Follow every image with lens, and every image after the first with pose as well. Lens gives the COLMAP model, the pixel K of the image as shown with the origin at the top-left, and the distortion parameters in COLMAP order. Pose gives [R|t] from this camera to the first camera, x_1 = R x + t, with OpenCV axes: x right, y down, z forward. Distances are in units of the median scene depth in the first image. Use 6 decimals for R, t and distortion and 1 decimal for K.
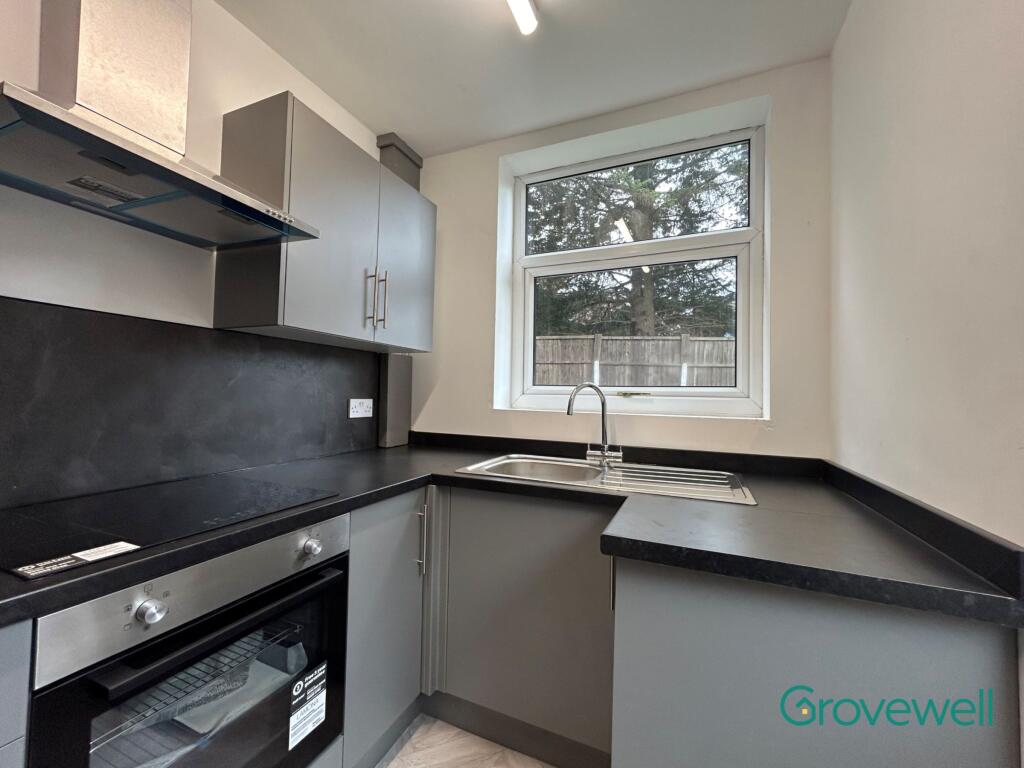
lens RADIAL K [[414.9, 0, 508.9], [0, 414.9, 387.1], [0, 0, 1]] dist [0.001101, 0.000357]
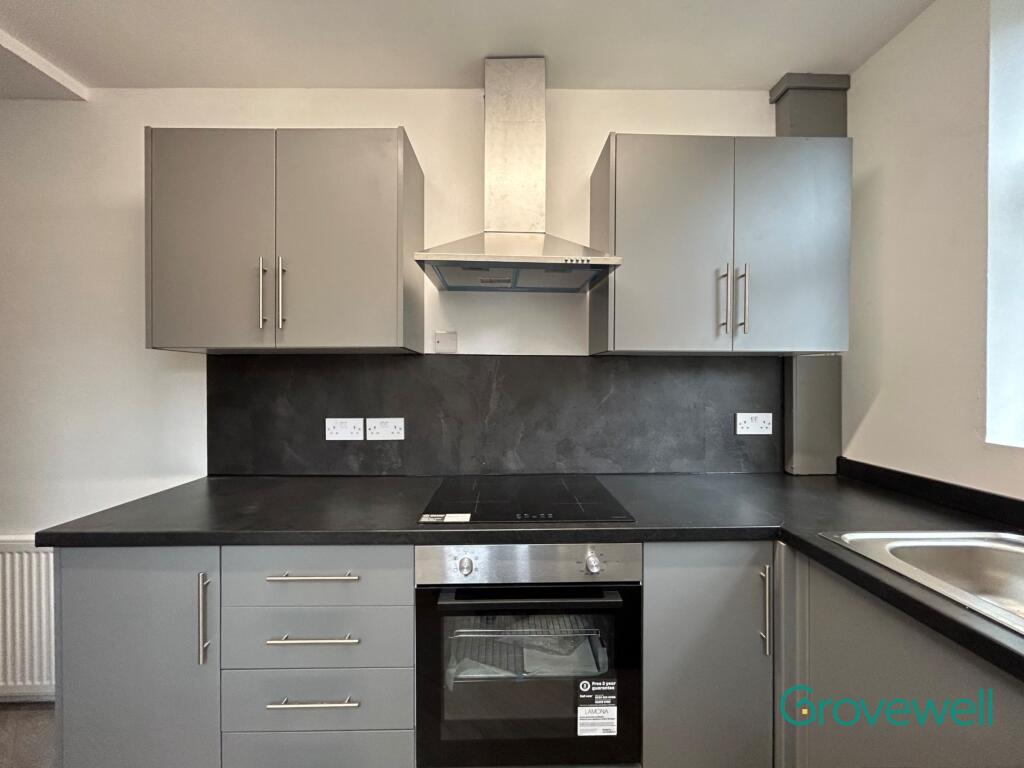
lens RADIAL K [[414.9, 0, 515.7], [0, 414.9, 387.4], [0, 0, 1]] dist [0.001101, 0.000357]
pose [[0.424342, -0.000363, -0.905502, 0.274412], [0.022371, 0.999699, 0.010083, -0.057321], [0.905225, -0.024535, 0.424223, 0.251819]]
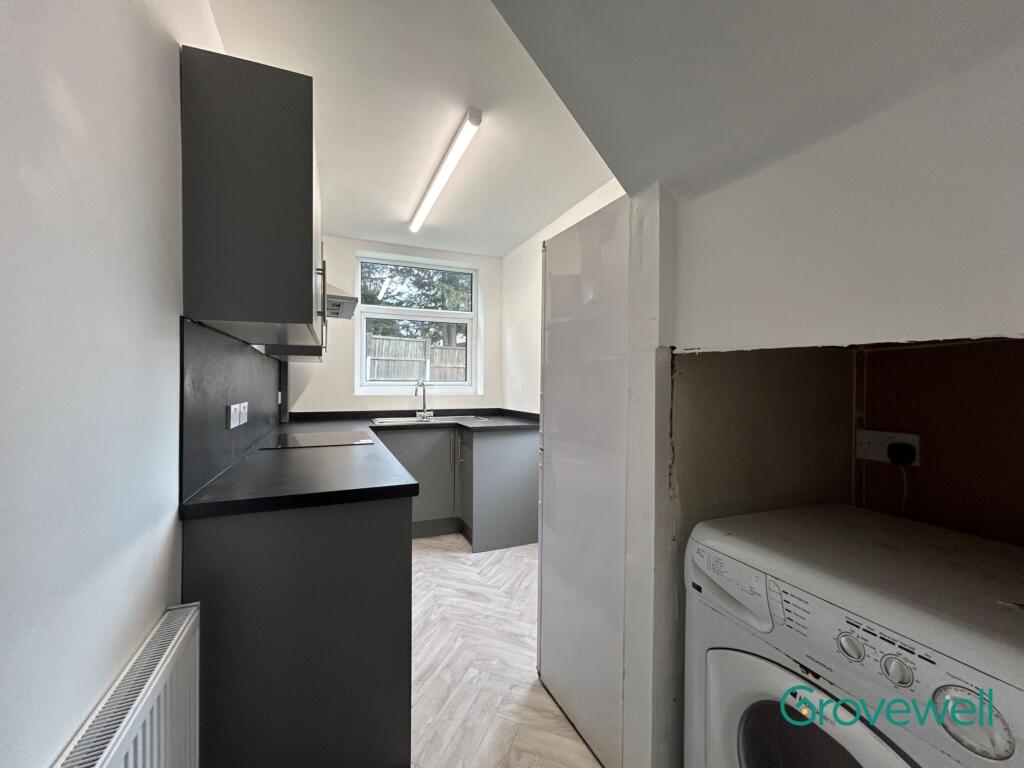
lens RADIAL K [[414.9, 0, 511.5], [0, 414.9, 384.2], [0, 0, 1]] dist [0.001101, 0.000357]
pose [[0.678683, -0.012648, 0.734323, -1.162659], [-0.008774, 0.999641, 0.025326, -0.056338], [-0.734379, -0.023631, 0.678328, -0.878961]]
